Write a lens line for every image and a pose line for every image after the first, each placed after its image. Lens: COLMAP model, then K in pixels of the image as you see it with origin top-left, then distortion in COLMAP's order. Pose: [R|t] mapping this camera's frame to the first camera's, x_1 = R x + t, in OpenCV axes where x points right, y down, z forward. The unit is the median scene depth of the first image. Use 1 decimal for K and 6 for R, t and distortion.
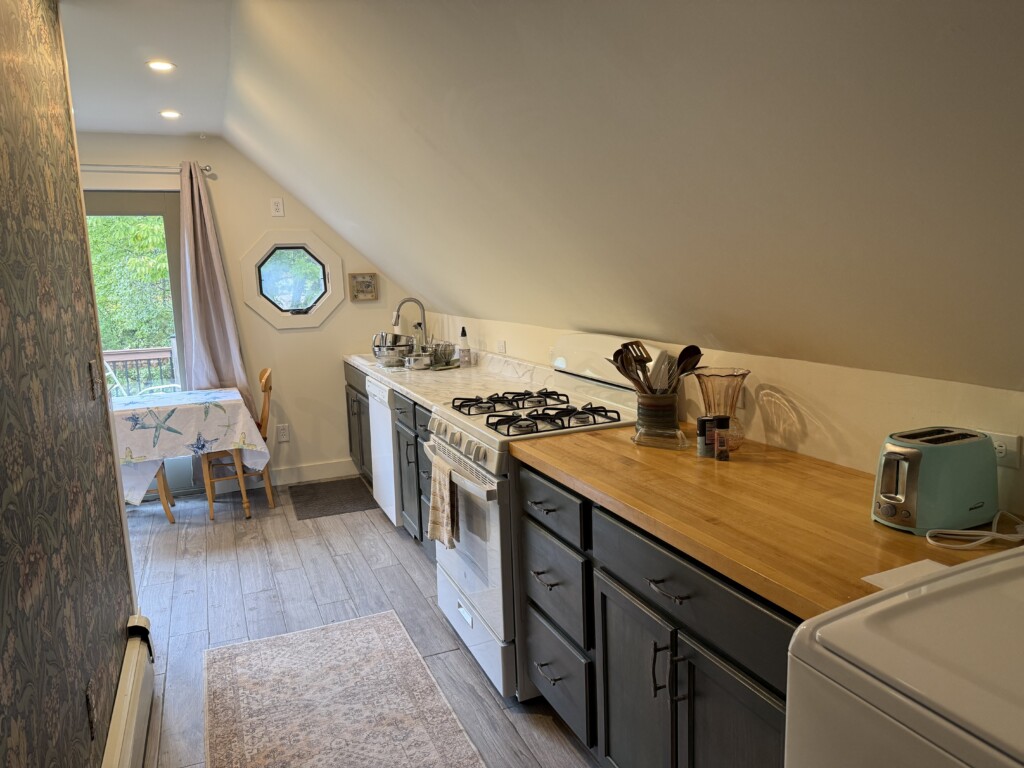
lens RADIAL K [[711.3, 0, 514.8], [0, 711.3, 384.0], [0, 0, 1]] dist [-0.002203, -0.001592]
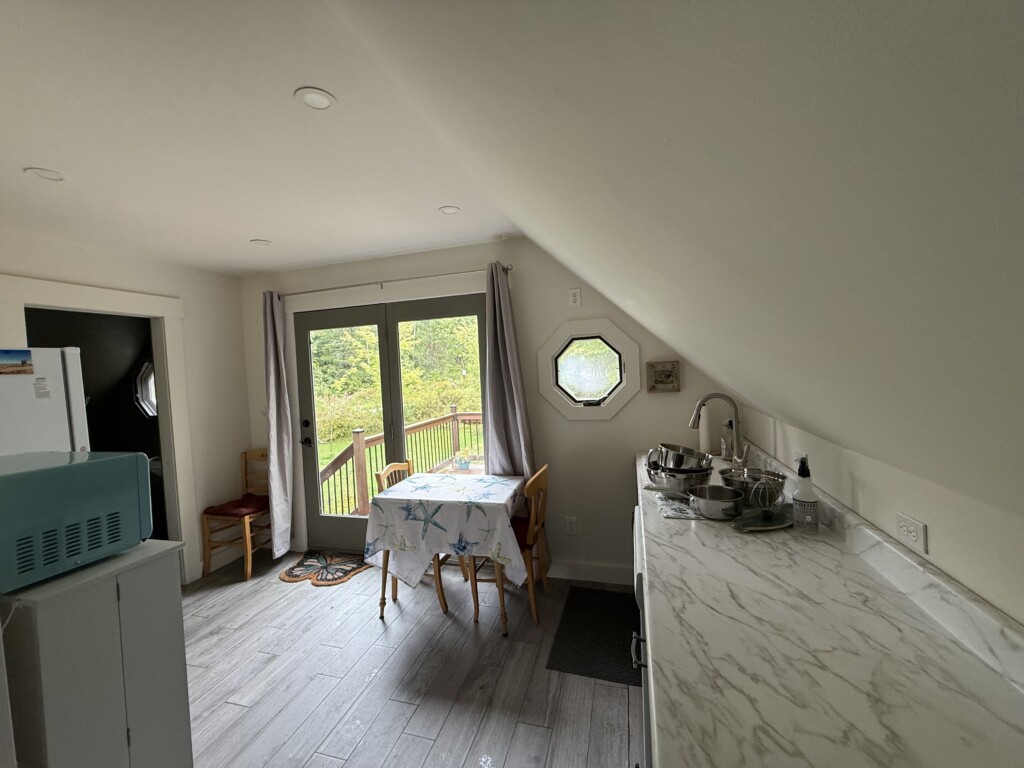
lens RADIAL K [[410.7, 0, 508.3], [0, 410.7, 384.1], [0, 0, 1]] dist [-0.002681, -0.000121]
pose [[0.774040, 0.009901, -0.633059, -0.044984], [-0.068818, 0.995269, -0.068577, -0.091702], [0.629385, 0.096647, 0.771060, 0.562736]]
